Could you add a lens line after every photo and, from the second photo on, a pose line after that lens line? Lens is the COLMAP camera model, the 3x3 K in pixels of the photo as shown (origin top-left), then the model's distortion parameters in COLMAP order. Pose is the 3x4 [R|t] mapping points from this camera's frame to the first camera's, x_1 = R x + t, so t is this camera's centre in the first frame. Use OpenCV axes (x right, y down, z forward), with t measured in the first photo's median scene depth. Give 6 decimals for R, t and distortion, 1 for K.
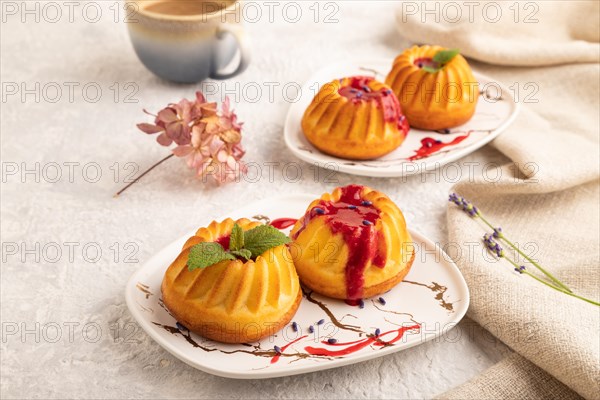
lens RADIAL K [[891.8, 0, 300.0], [0, 891.8, 200.0], [0, 0, 1]] dist [-0.001831, -0.013101]
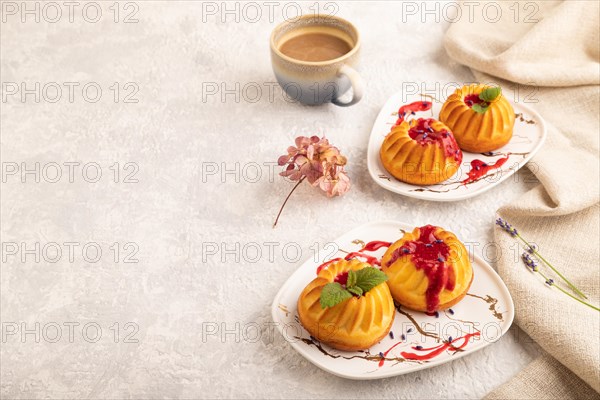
lens RADIAL K [[798.5, 0, 300.0], [0, 798.5, 200.0], [0, 0, 1]] dist [-0.009533, -0.061157]
pose [[0.998813, -0.029076, -0.039067, -0.093832], [0.034842, 0.987123, 0.156119, -0.269166], [0.034025, -0.157295, 0.986965, -0.229621]]
